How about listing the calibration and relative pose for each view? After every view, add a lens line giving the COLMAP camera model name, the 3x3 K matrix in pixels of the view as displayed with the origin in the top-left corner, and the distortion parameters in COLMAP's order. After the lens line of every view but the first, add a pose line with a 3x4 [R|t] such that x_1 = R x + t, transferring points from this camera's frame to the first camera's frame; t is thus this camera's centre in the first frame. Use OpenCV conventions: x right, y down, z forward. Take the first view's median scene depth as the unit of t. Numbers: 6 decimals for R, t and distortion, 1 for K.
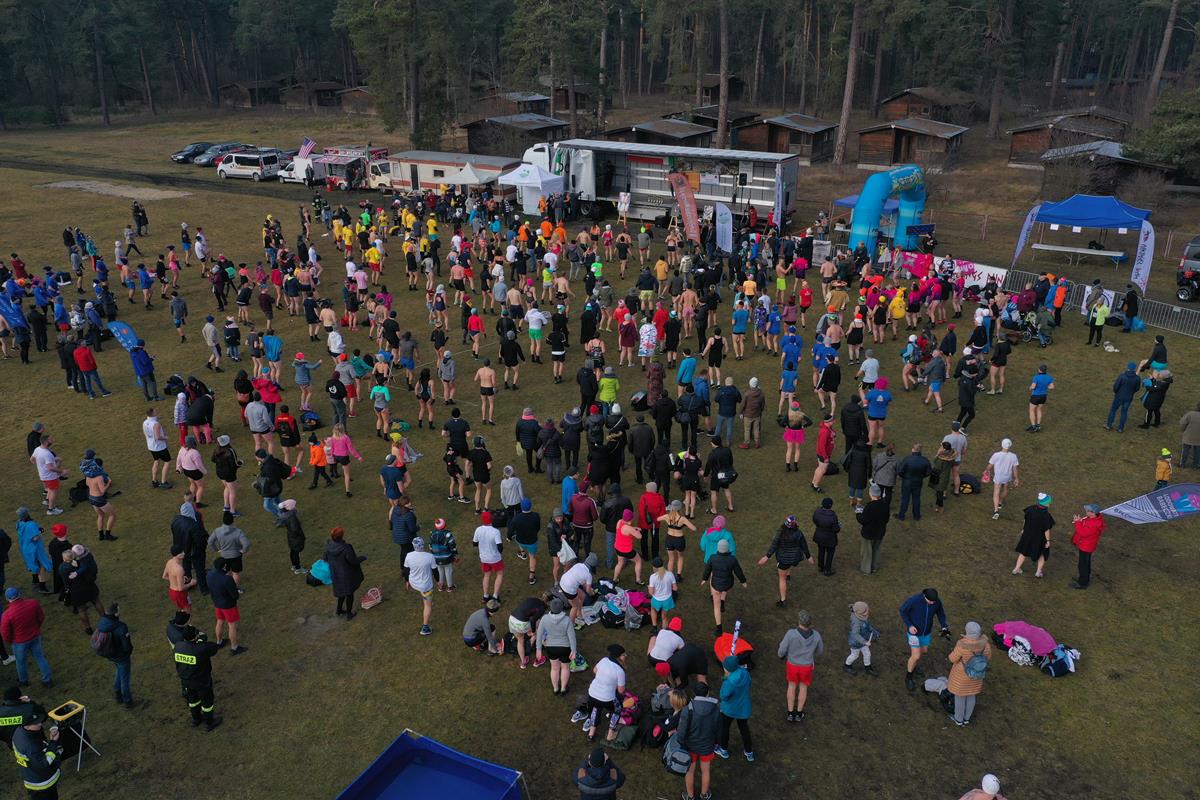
lens RADIAL K [[943.0, 0, 596.7], [0, 943.0, 399.3], [0, 0, 1]] dist [-0.010019, -0.000654]
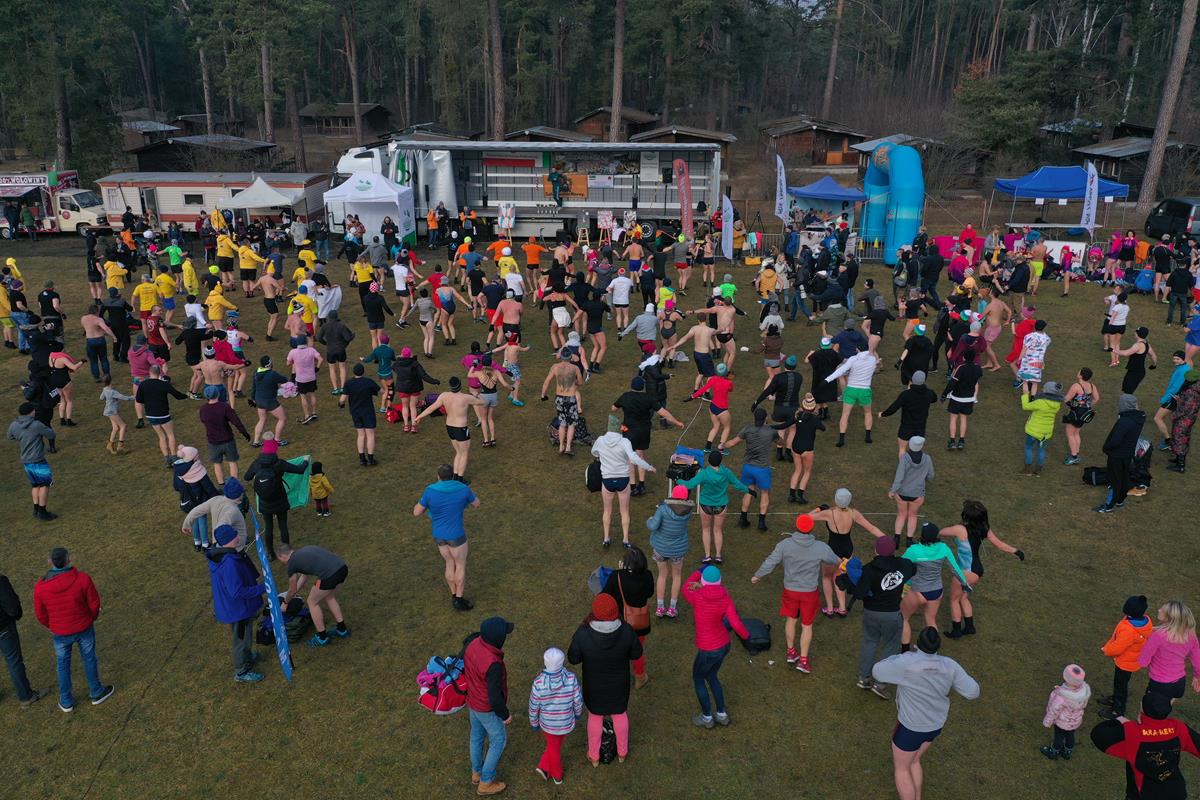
lens RADIAL K [[943.0, 0, 596.5], [0, 943.0, 398.2], [0, 0, 1]] dist [-0.010019, -0.000654]
pose [[0.885100, -0.142997, 0.442889, -0.218242], [0.167375, 0.985760, -0.016217, -0.034365], [-0.434263, 0.088482, 0.896430, 0.254484]]
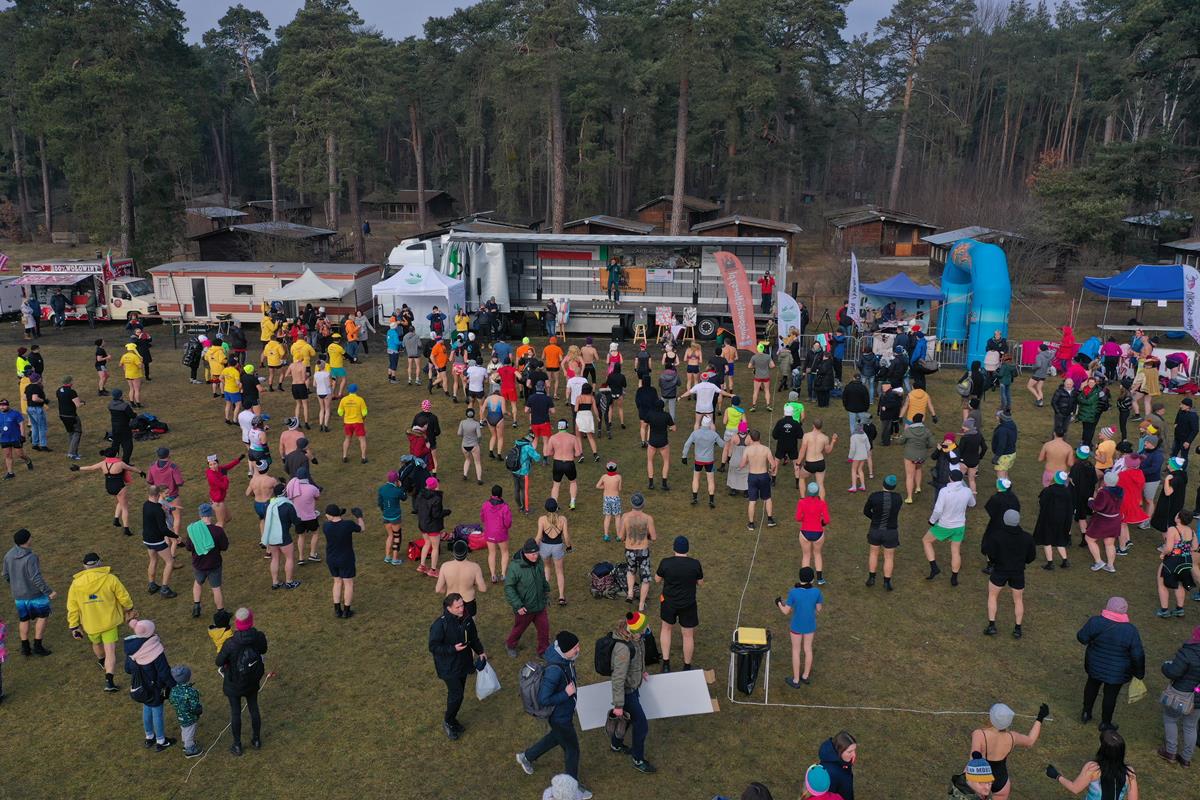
lens RADIAL K [[943.0, 0, 596.6], [0, 943.0, 398.5], [0, 0, 1]] dist [-0.010019, -0.000654]
pose [[0.913444, -0.088971, 0.397120, -0.198612], [0.143241, 0.983656, -0.109101, -0.050290], [-0.380922, 0.156541, 0.911259, 0.284596]]
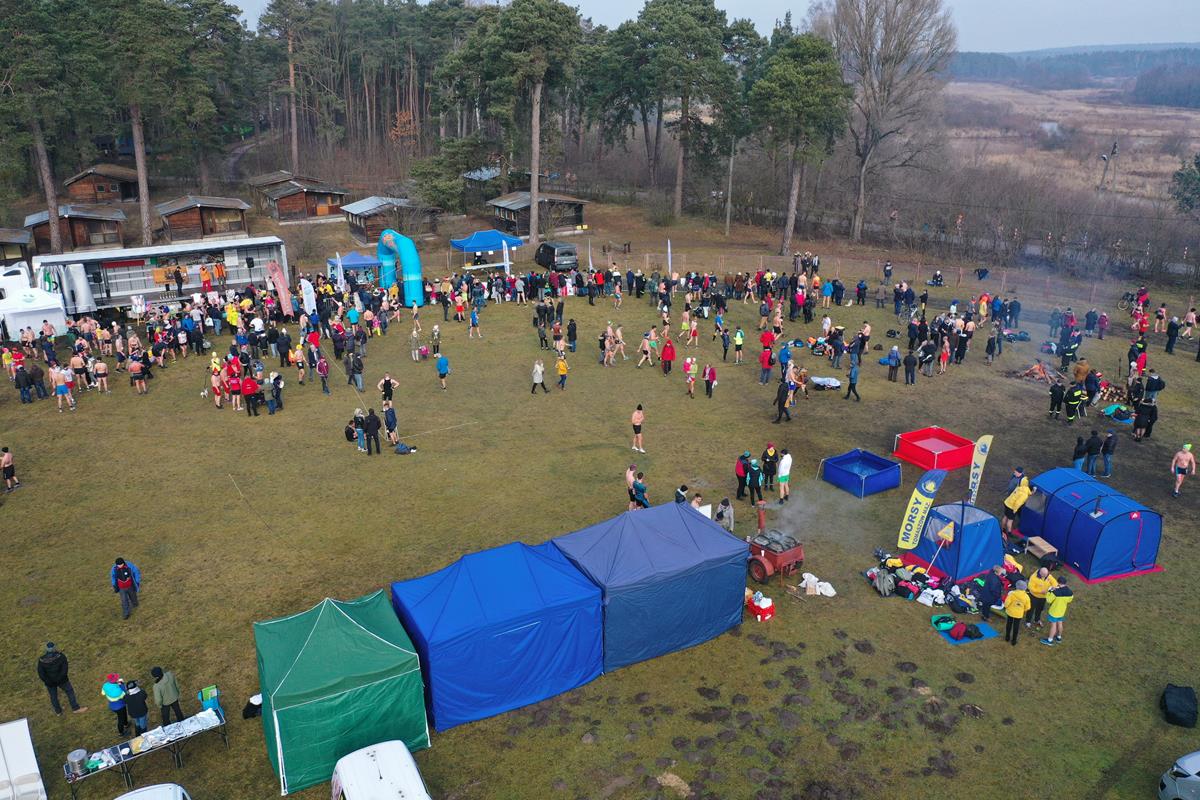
lens RADIAL K [[943.0, 0, 596.1], [0, 943.0, 396.4], [0, 0, 1]] dist [-0.010019, -0.000654]
pose [[0.484600, -0.287509, 0.826136, -0.522027], [0.328057, 0.935242, 0.133046, -0.070084], [-0.810889, 0.206546, 0.547538, 0.019136]]
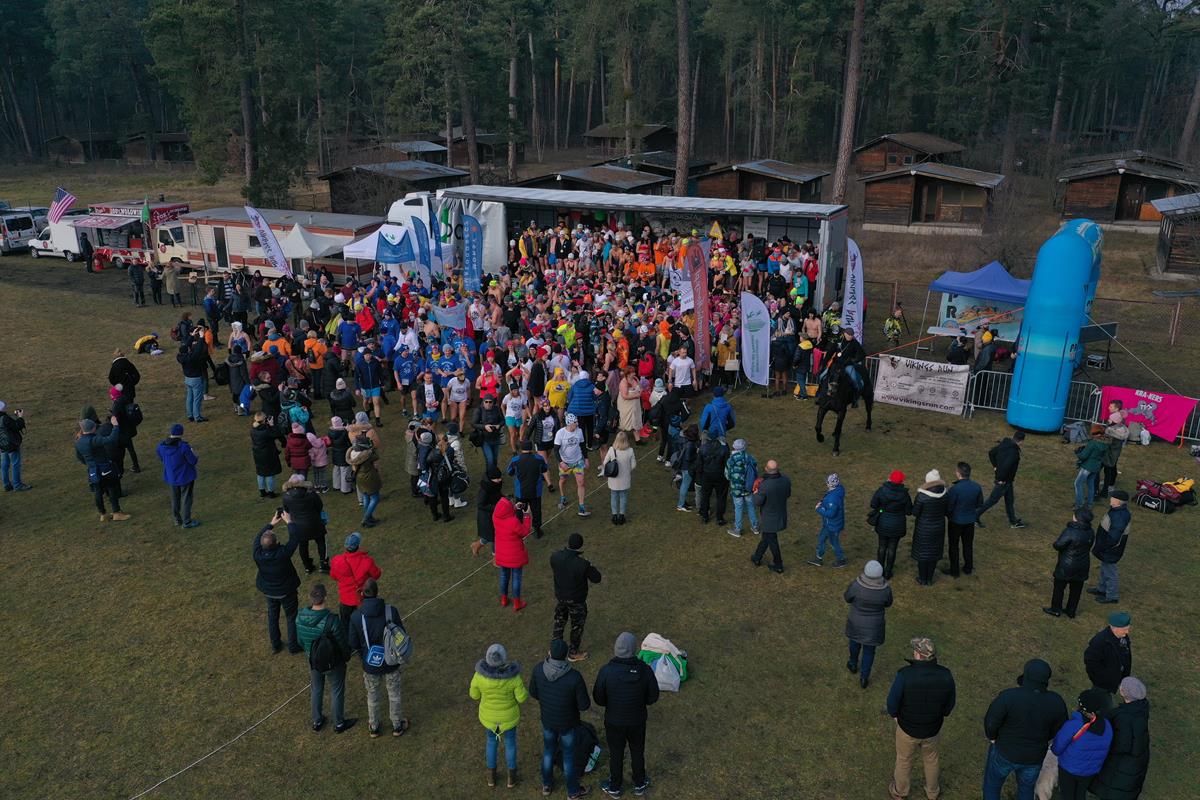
lens RADIAL K [[943.0, 0, 595.4], [0, 943.0, 399.3], [0, 0, 1]] dist [-0.010019, -0.000654]
pose [[0.995826, -0.023152, 0.088290, 0.000121], [0.029007, 0.997422, -0.065628, -0.080828], [-0.086543, 0.067915, 0.993930, 0.337894]]
